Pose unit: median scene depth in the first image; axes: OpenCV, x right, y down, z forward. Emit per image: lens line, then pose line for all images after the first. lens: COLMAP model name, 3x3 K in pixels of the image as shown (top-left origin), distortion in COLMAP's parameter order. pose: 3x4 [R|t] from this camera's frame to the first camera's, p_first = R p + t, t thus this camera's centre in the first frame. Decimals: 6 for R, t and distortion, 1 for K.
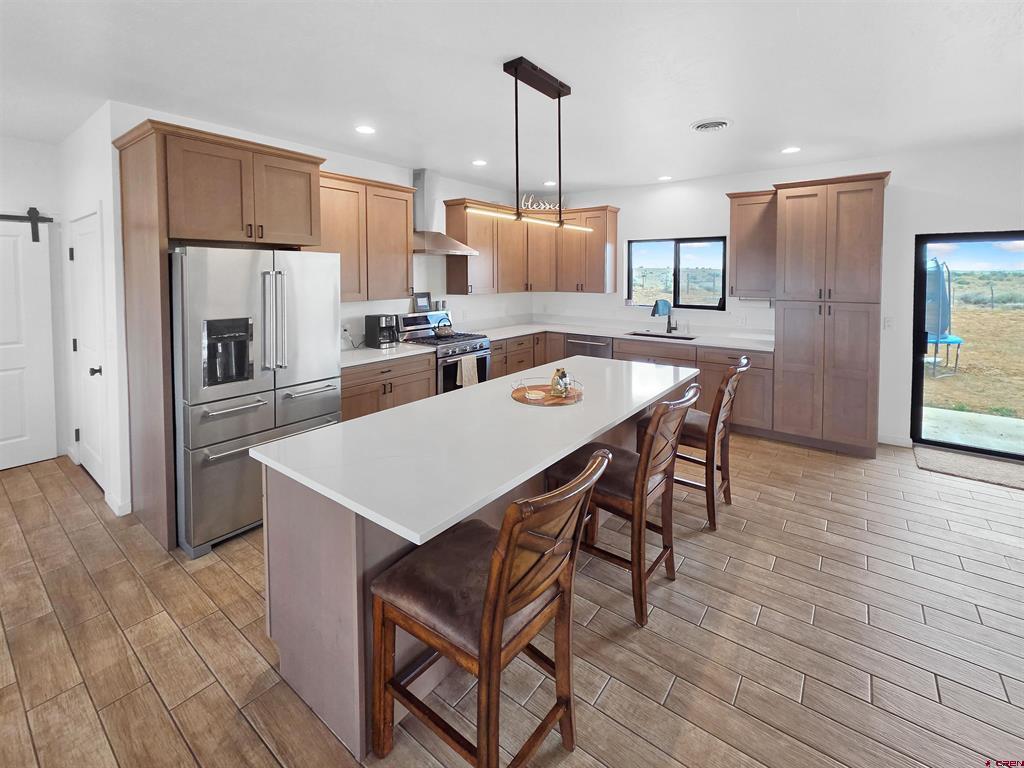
lens RADIAL K [[437.7, 0, 496.9], [0, 437.7, 291.2], [0, 0, 1]] dist [0.008625, 0.002096]
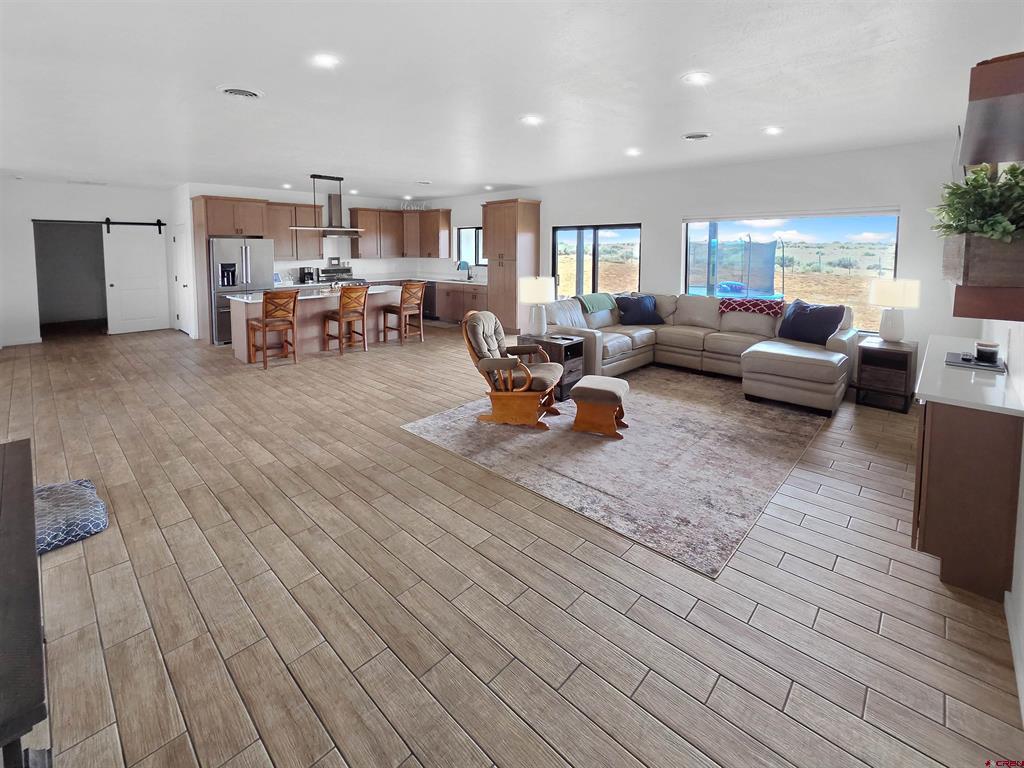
lens RADIAL K [[437.7, 0, 482.0], [0, 437.7, 276.1], [0, 0, 1]] dist [0.008625, 0.002096]
pose [[0.992301, 0.004072, -0.123781, 0.917646], [-0.001501, 0.999781, 0.020854, 0.057580], [0.123839, -0.020507, 0.992090, -1.081174]]
